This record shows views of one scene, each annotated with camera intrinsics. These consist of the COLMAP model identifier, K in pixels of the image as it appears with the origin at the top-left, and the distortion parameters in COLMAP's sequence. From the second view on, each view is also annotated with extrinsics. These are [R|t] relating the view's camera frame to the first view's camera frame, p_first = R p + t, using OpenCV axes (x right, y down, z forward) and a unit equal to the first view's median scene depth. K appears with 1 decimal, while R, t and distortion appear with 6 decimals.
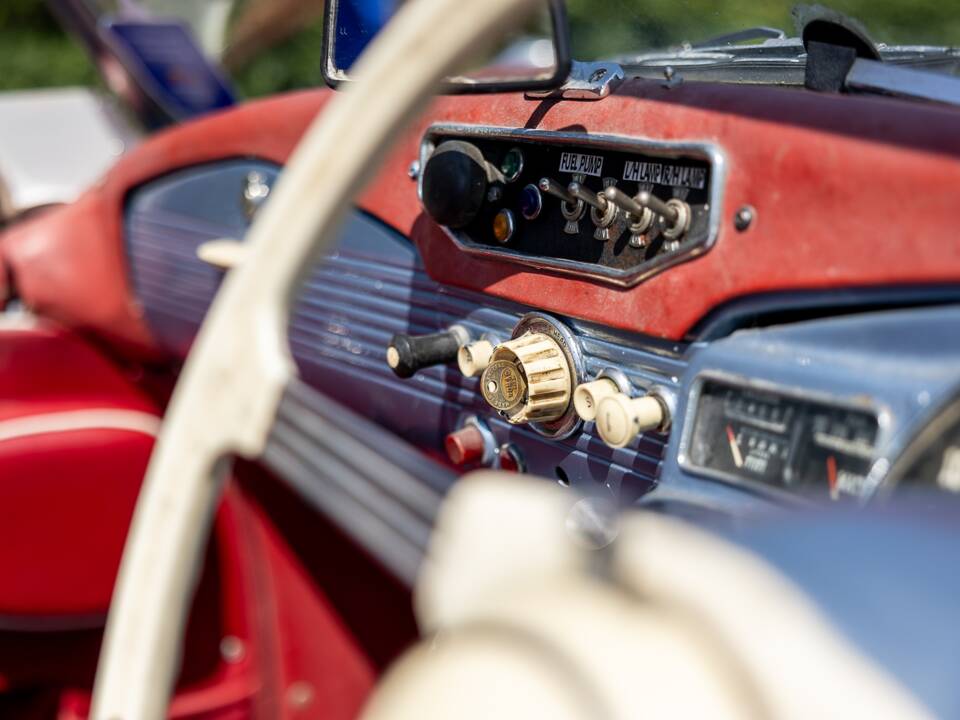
lens RADIAL K [[1564.2, 0, 480.0], [0, 1564.2, 360.0], [0, 0, 1]] dist [-0.011747, 0.019753]
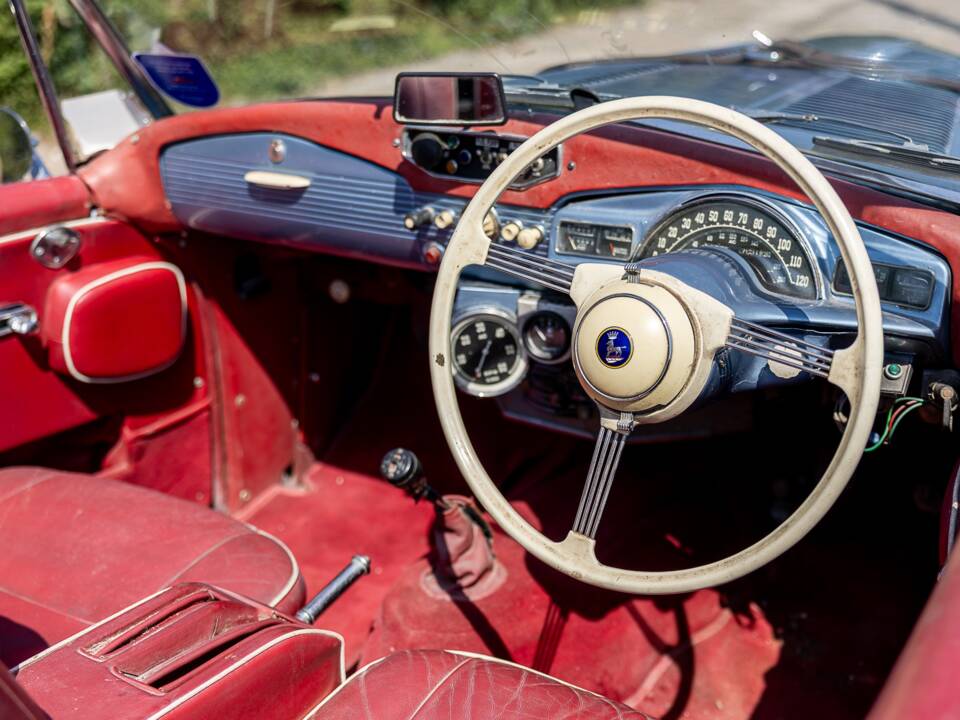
lens RADIAL K [[1287.0, 0, 480.0], [0, 1287.0, 360.0], [0, 0, 1]] dist [0.005748, -0.013487]
pose [[0.927041, -0.156411, 0.340778, -0.827558], [0.099653, 0.978932, 0.178220, -0.171888], [-0.361474, -0.131258, 0.923097, -1.161235]]
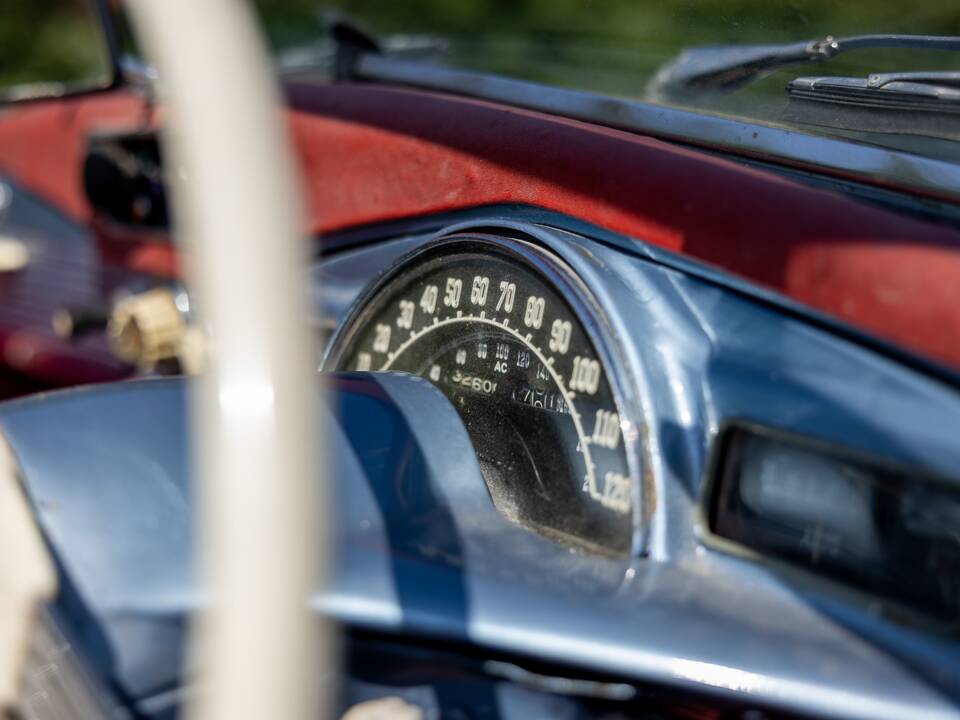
lens RADIAL K [[1426.5, 0, 480.0], [0, 1426.5, 360.0], [0, 0, 1]] dist [0.015238, 0.023689]
pose [[0.998027, -0.061797, 0.011107, 0.302709], [0.061762, 0.998085, 0.003468, 0.051525], [-0.011300, -0.002775, 0.999932, -0.131483]]
